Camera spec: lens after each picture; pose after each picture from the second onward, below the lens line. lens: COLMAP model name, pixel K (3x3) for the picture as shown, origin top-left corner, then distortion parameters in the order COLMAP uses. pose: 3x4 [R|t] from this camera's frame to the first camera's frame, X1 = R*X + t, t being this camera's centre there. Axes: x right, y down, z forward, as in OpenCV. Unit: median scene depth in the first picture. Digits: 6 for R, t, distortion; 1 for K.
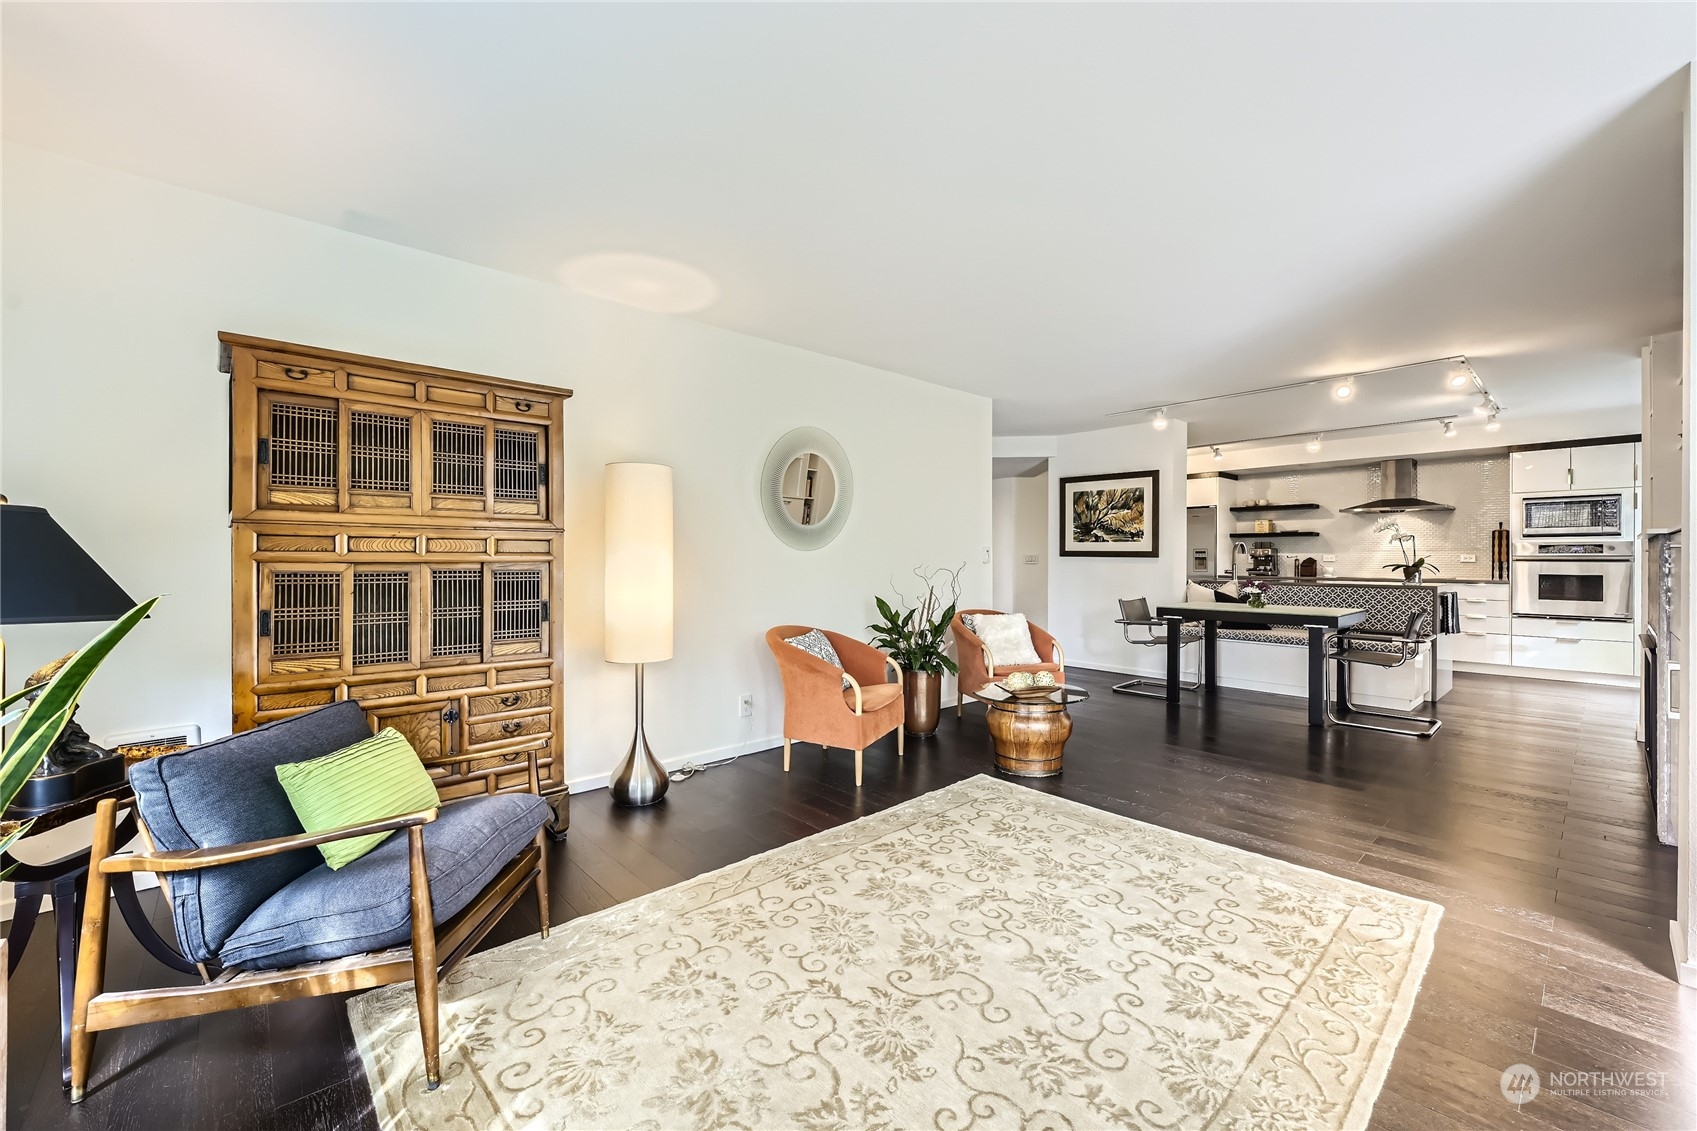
lens RADIAL K [[681.5, 0, 852.0], [0, 681.5, 564.7], [0, 0, 1]] dist [-0.000030, 0.000225]
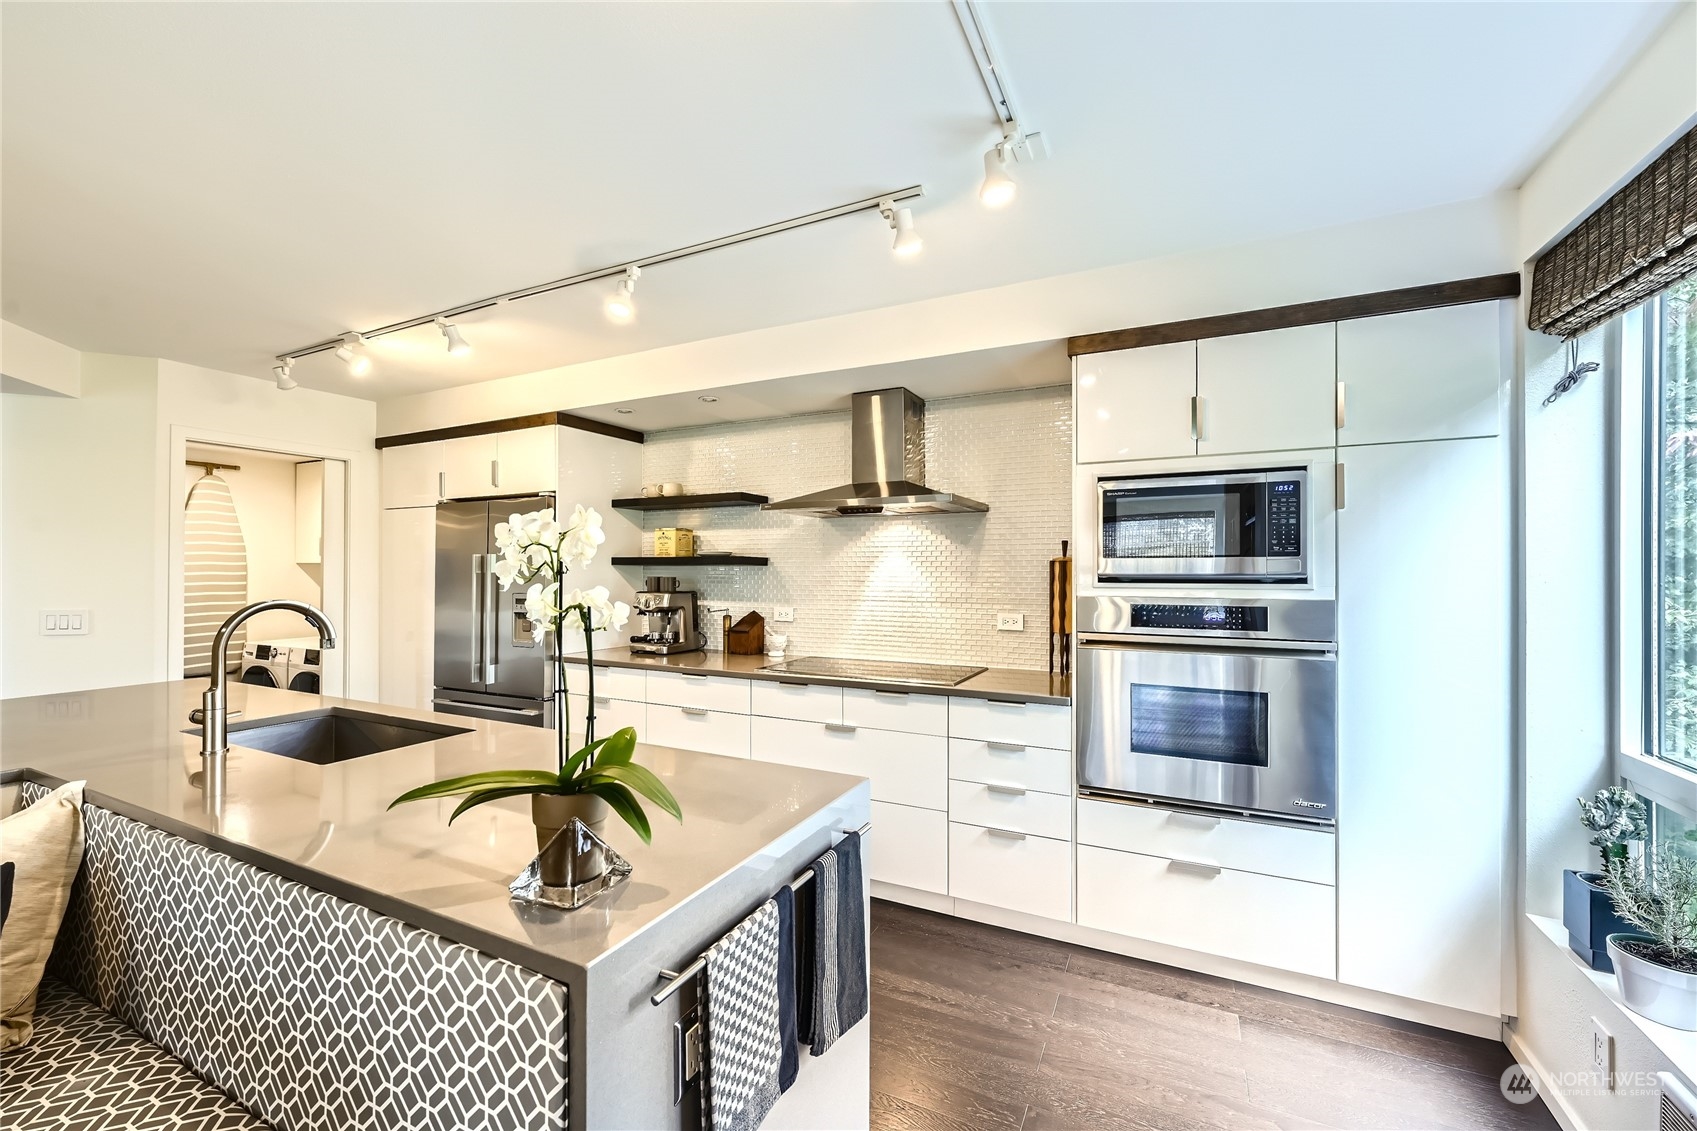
lens RADIAL K [[681.5, 0, 852.0], [0, 681.5, 564.7], [0, 0, 1]] dist [-0.000030, 0.000225]
pose [[0.926733, 0.002135, 0.375715, 0.685210], [0.003817, 0.999879, -0.015097, -0.042459], [-0.375702, 0.015426, 0.926612, 0.671700]]
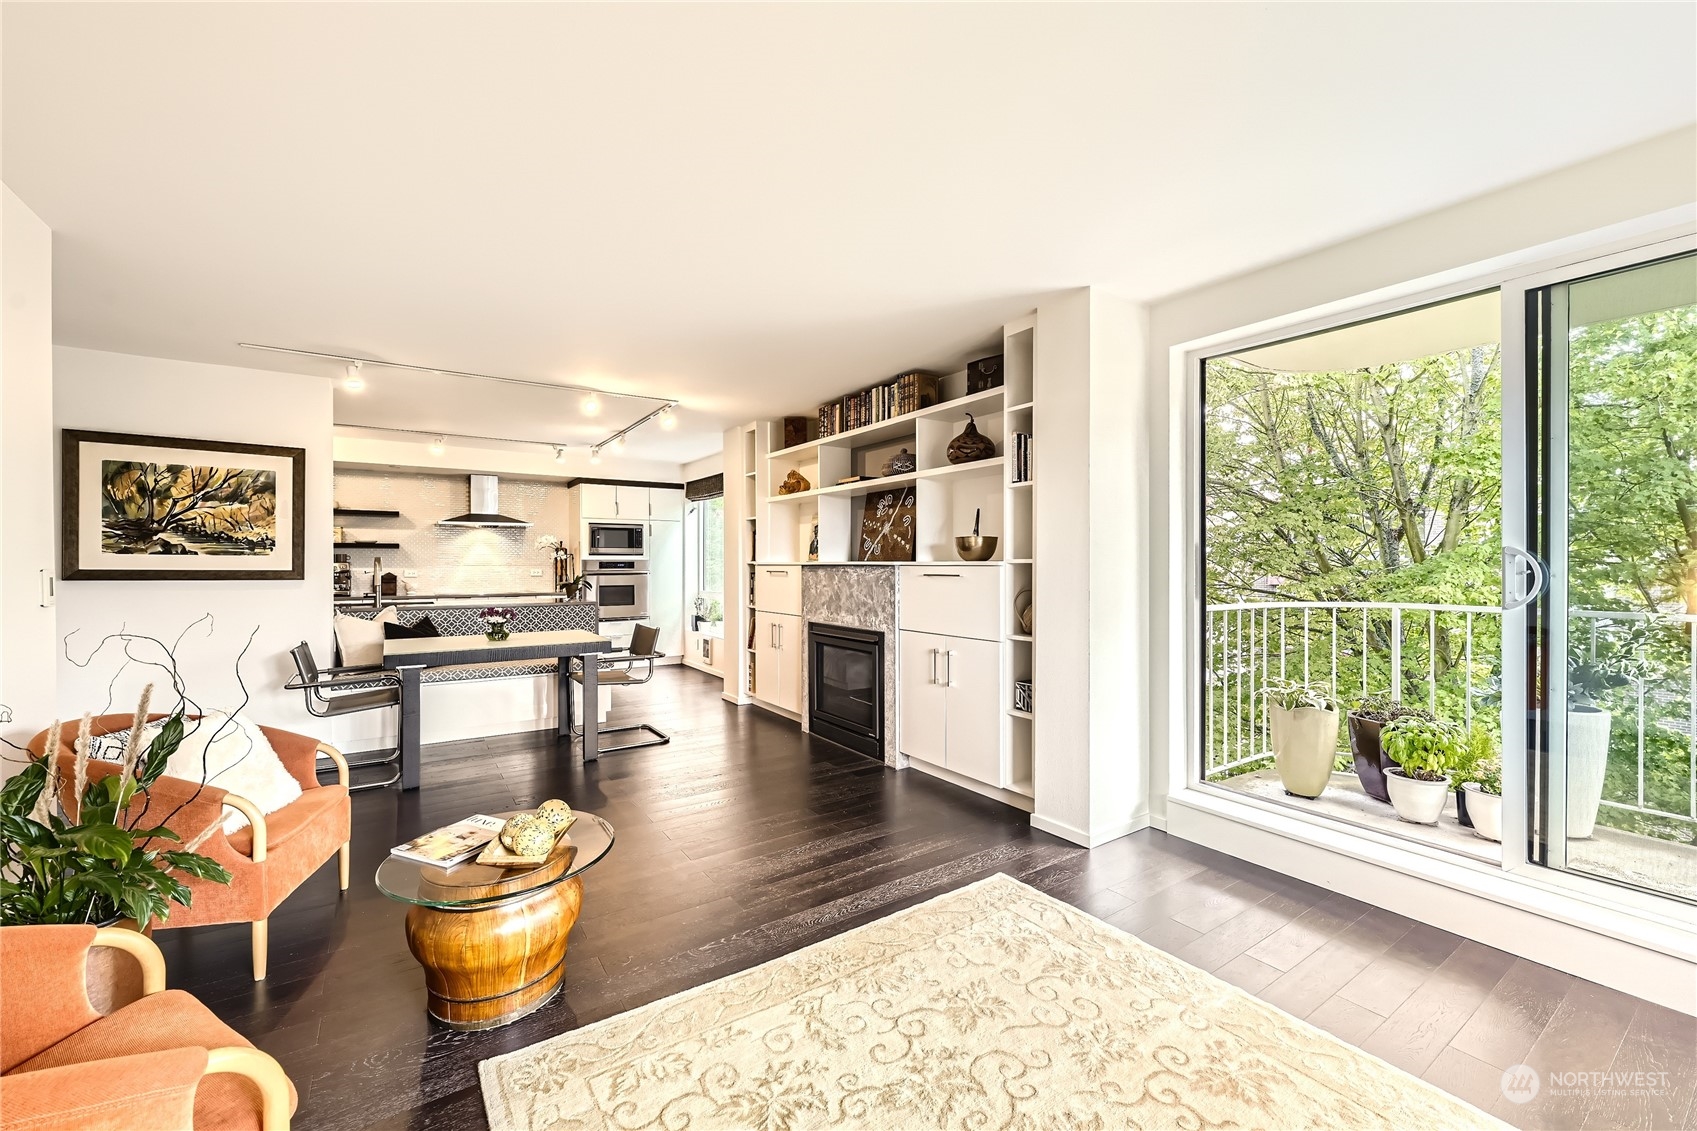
lens RADIAL K [[681.5, 0, 852.0], [0, 681.5, 564.7], [0, 0, 1]] dist [-0.000030, 0.000225]
pose [[0.145756, -0.003320, 0.989315, -0.125960], [0.009985, 0.999948, 0.001884, -0.019982], [-0.989270, 0.009604, 0.145781, 0.349966]]
